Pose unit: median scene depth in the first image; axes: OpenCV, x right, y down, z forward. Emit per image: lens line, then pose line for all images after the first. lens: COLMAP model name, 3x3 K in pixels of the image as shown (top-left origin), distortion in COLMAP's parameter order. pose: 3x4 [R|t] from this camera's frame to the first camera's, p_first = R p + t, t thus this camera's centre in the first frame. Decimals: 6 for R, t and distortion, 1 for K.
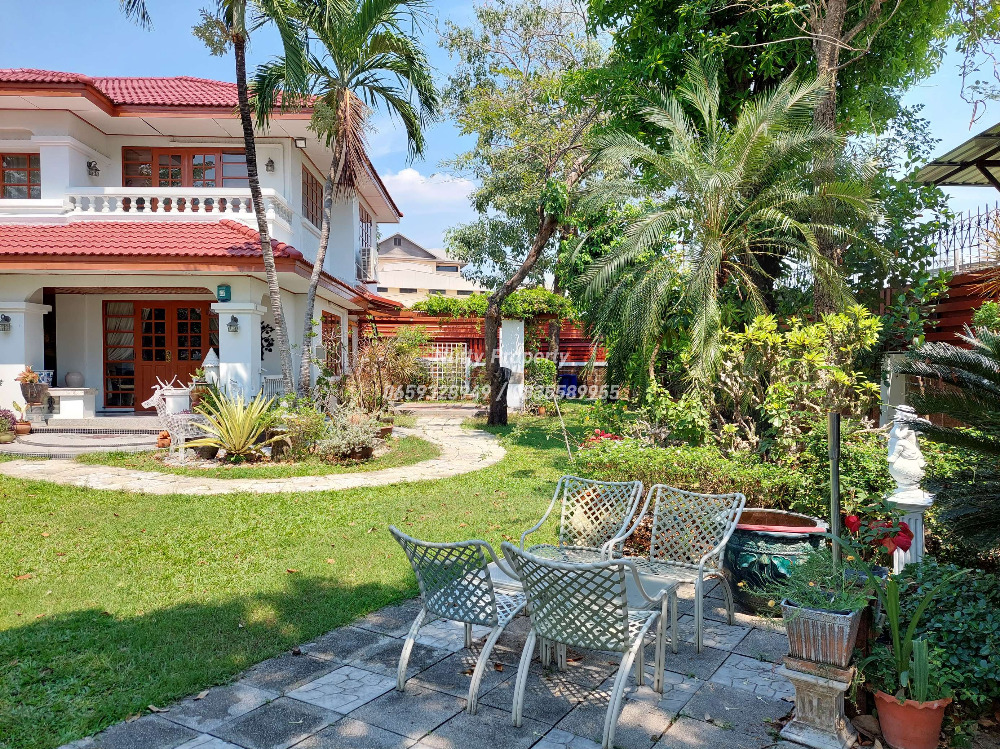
lens RADIAL K [[733.8, 0, 490.9], [0, 733.8, 375.4], [0, 0, 1]] dist [0.048682, 0.001724]
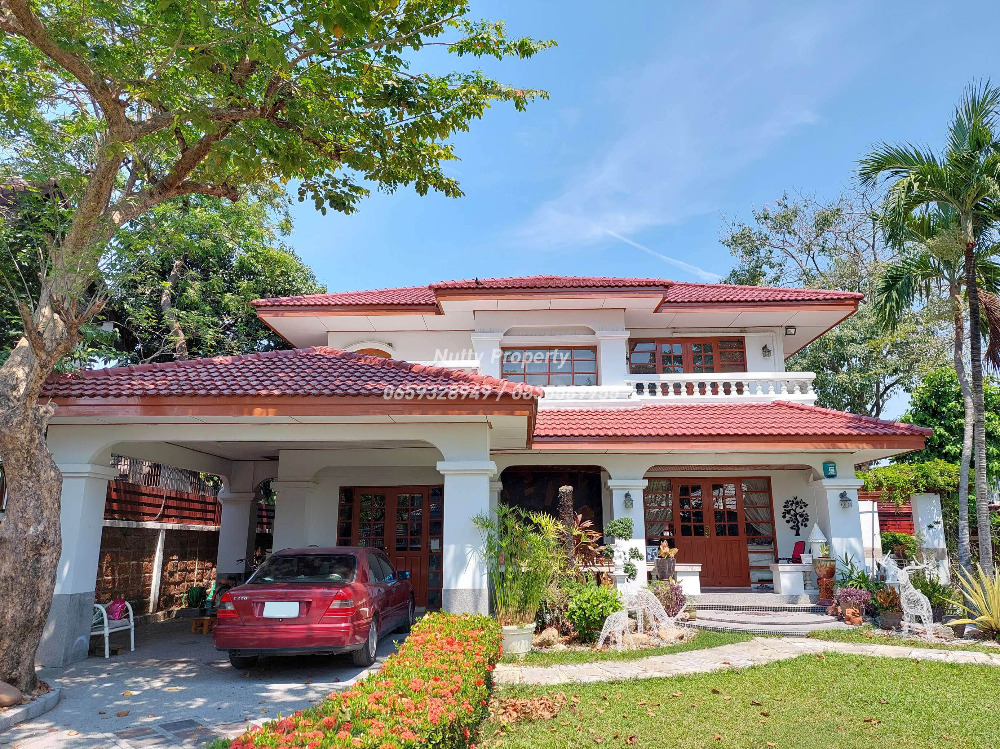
lens RADIAL K [[719.4, 0, 504.8], [0, 719.4, 388.8], [0, 0, 1]] dist [0.063351, -0.055006]
pose [[0.999960, -0.006359, -0.006304, -0.800850], [0.004800, 0.974979, -0.222245, 0.003177], [0.007559, 0.222206, 0.974970, -0.031757]]
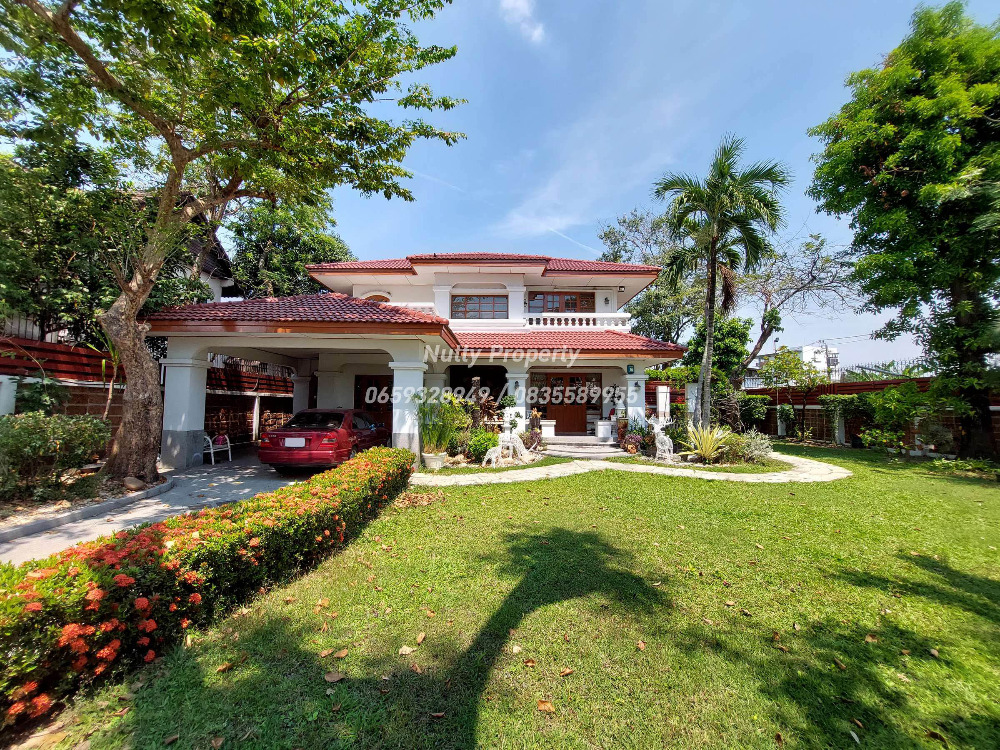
lens RADIAL K [[399.2, 0, 488.2], [0, 399.2, 383.5], [0, 0, 1]] dist [-0.017310, -0.000311]
pose [[0.999916, 0.011376, -0.006155, -0.699804], [-0.011776, 0.997523, -0.069351, -0.003115], [0.005351, 0.069418, 0.997573, 0.007279]]
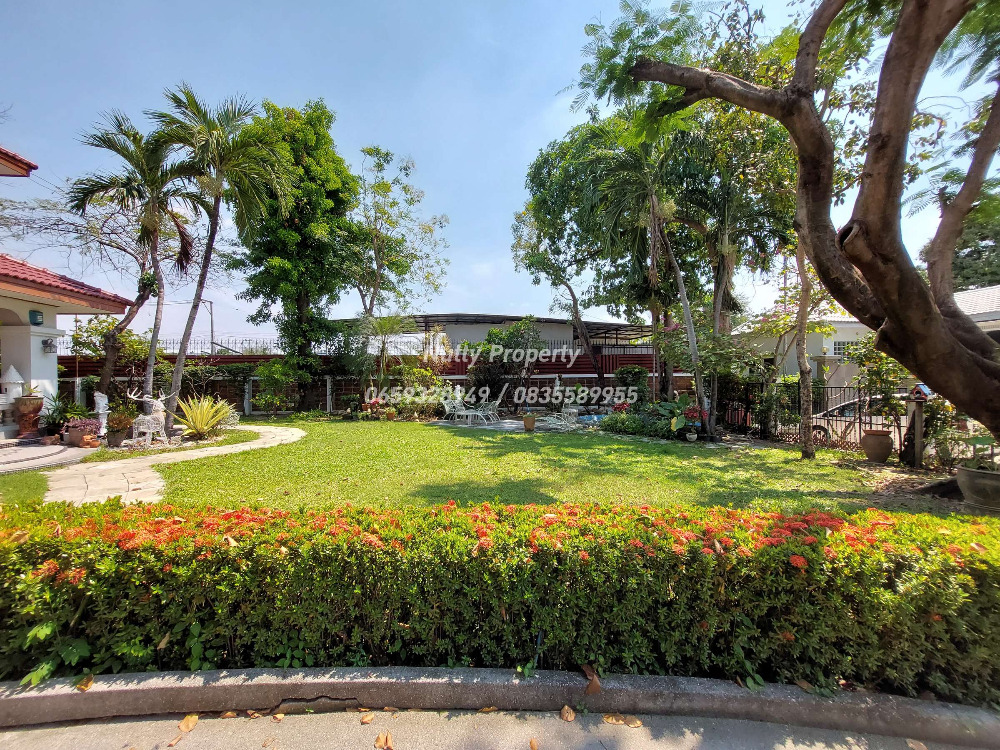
lens RADIAL K [[410.7, 0, 489.1], [0, 410.7, 375.8], [0, 0, 1]] dist [-0.000700, -0.000048]
pose [[-0.093276, 0.009998, 0.995590, -1.046576], [0.018234, 0.999799, -0.008332, -0.003524], [-0.995473, 0.017377, -0.093440, 0.354471]]
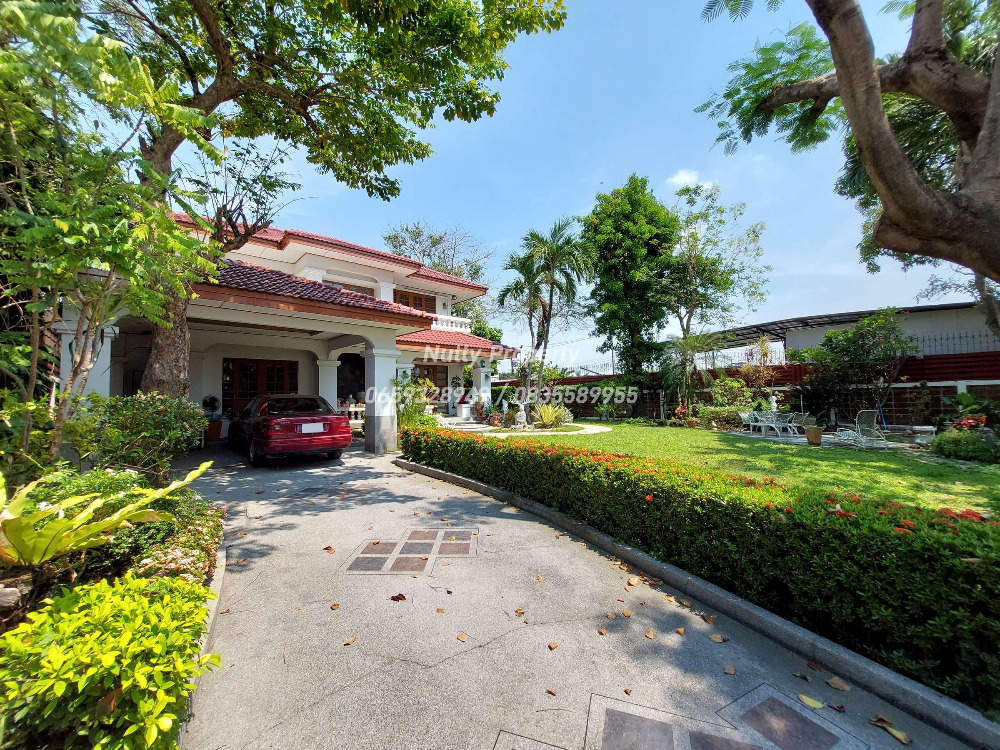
lens RADIAL K [[408.0, 0, 494.1], [0, 408.0, 382.9], [0, 0, 1]] dist [-0.008945, -0.000190]
pose [[0.744445, 0.019534, 0.667398, -1.196781], [0.023360, 0.998198, -0.055273, 0.021565], [-0.667275, 0.056738, 0.742647, -0.000502]]
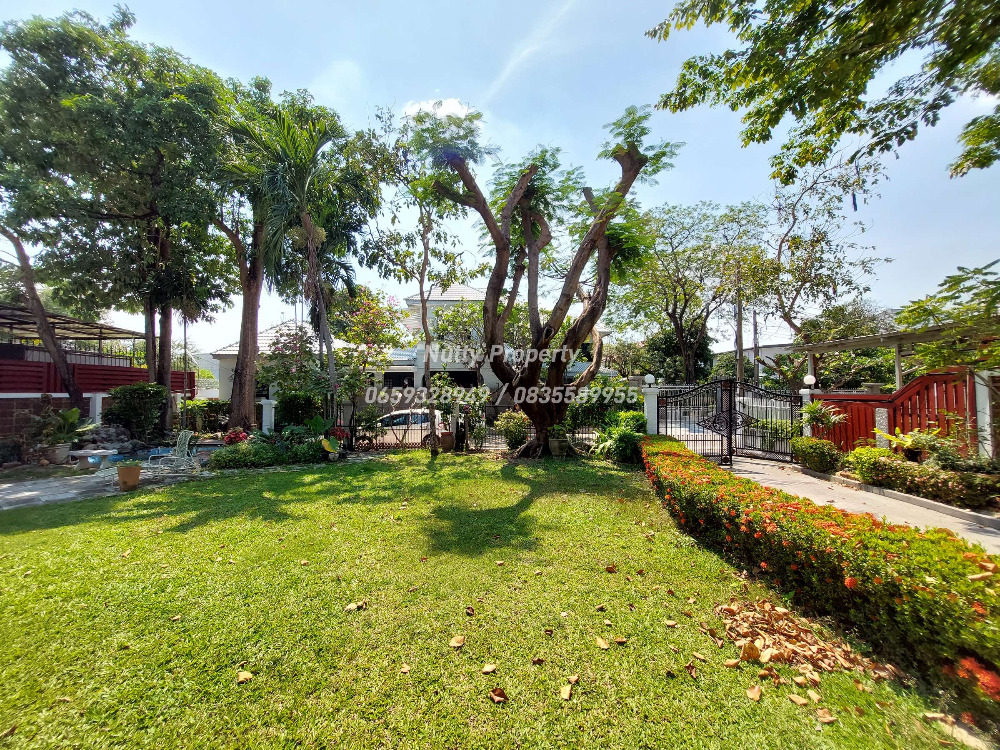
lens RADIAL K [[408.0, 0, 494.1], [0, 408.0, 382.9], [0, 0, 1]] dist [-0.008945, -0.000190]
pose [[-0.999930, 0.010203, -0.005977, -0.650014], [0.010247, 0.999920, -0.007374, -0.019494], [0.005901, -0.007435, -0.999955, 0.701291]]
